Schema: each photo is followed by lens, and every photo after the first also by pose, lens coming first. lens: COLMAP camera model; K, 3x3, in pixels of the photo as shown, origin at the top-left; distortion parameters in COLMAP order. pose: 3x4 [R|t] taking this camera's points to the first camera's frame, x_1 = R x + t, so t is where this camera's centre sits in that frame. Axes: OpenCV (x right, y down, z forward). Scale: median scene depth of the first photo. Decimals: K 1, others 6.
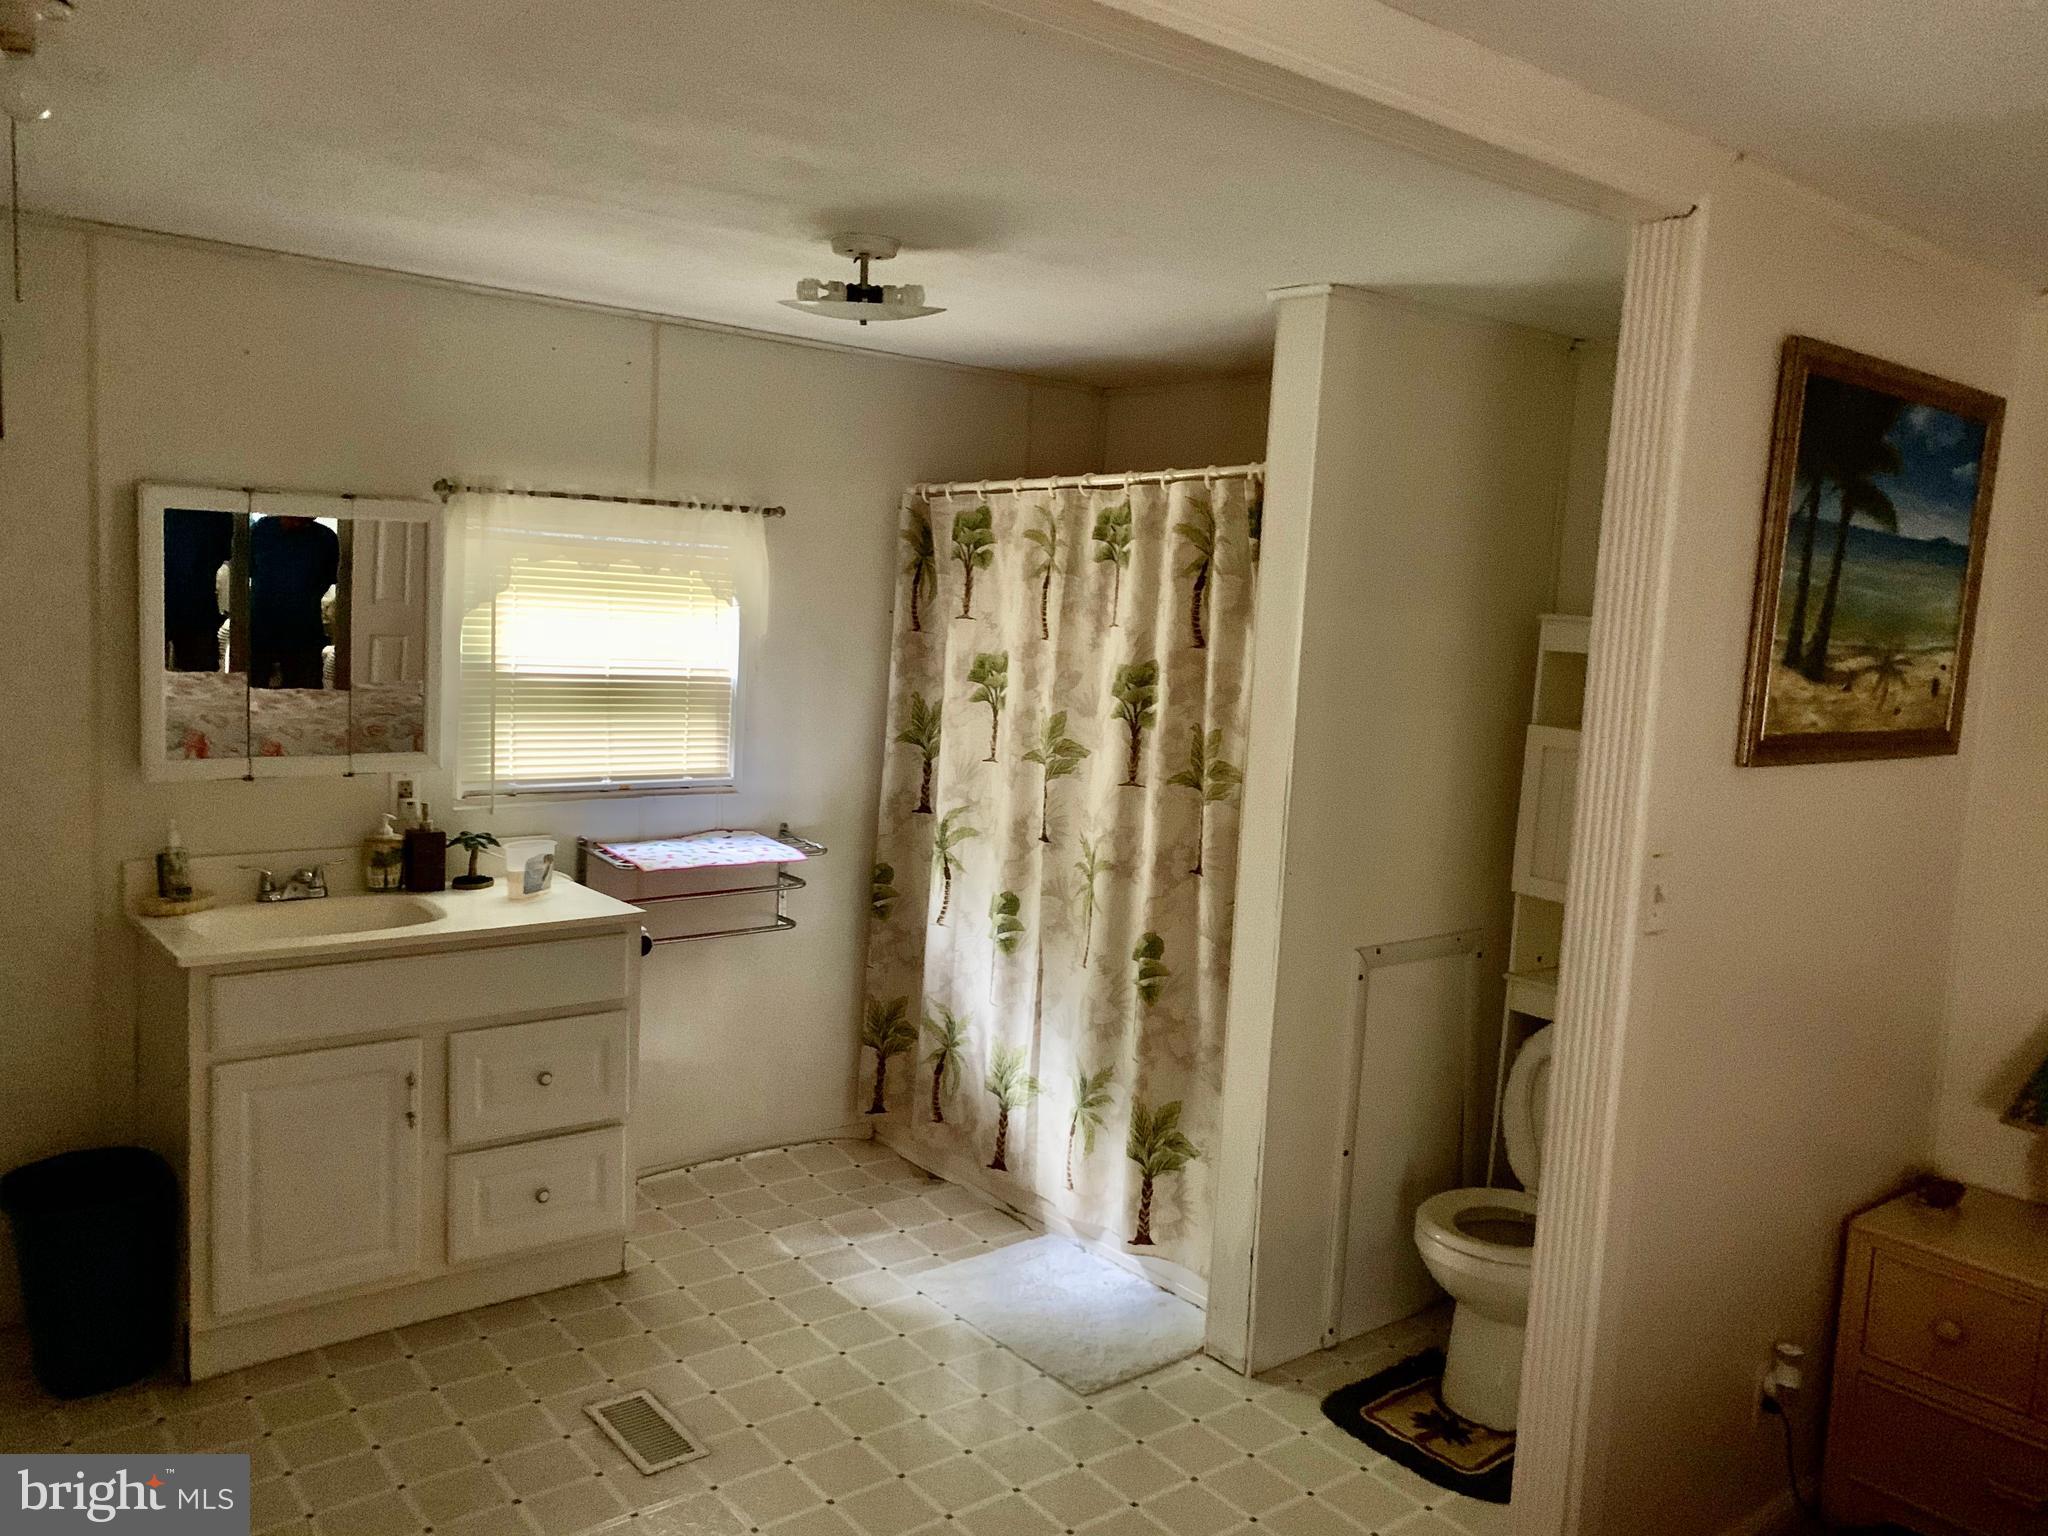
lens RADIAL K [[1545.5, 0, 1006.0], [0, 1545.5, 764.5], [0, 0, 1]] dist [-0.044091, 0.006532]
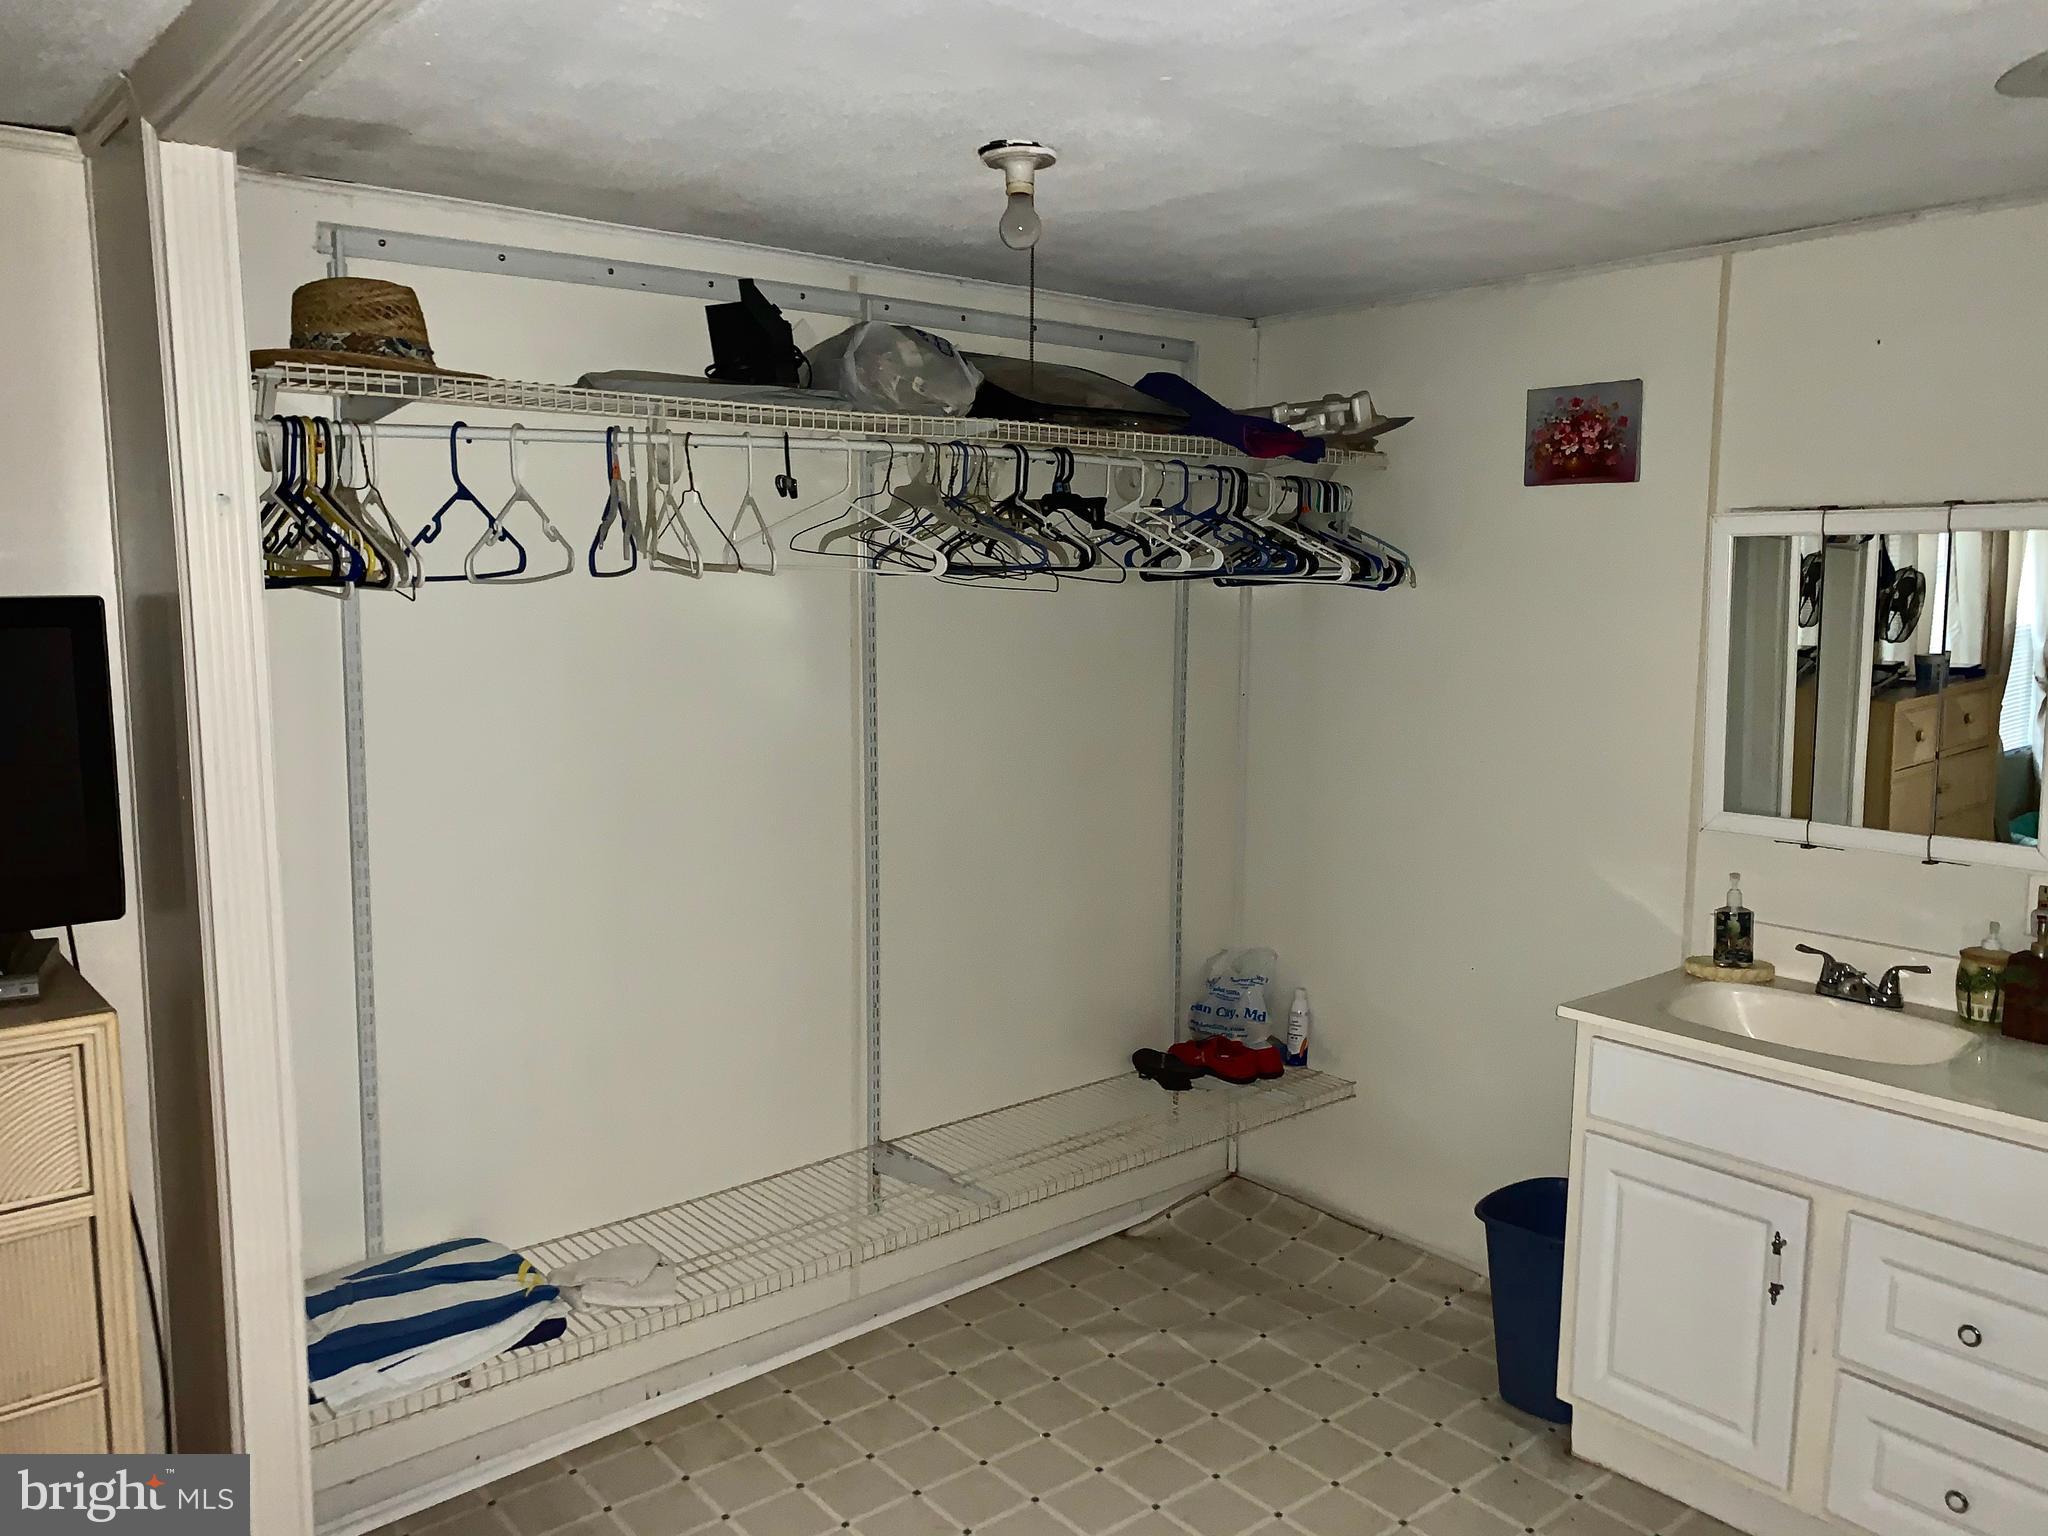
lens RADIAL K [[1545.5, 0, 1006.0], [0, 1545.5, 764.5], [0, 0, 1]] dist [-0.044091, 0.006532]
pose [[0.030661, 0.083904, -0.996002, 0.357430], [-0.113199, 0.990351, 0.079944, -0.056383], [0.993099, 0.110295, 0.039863, 0.544240]]
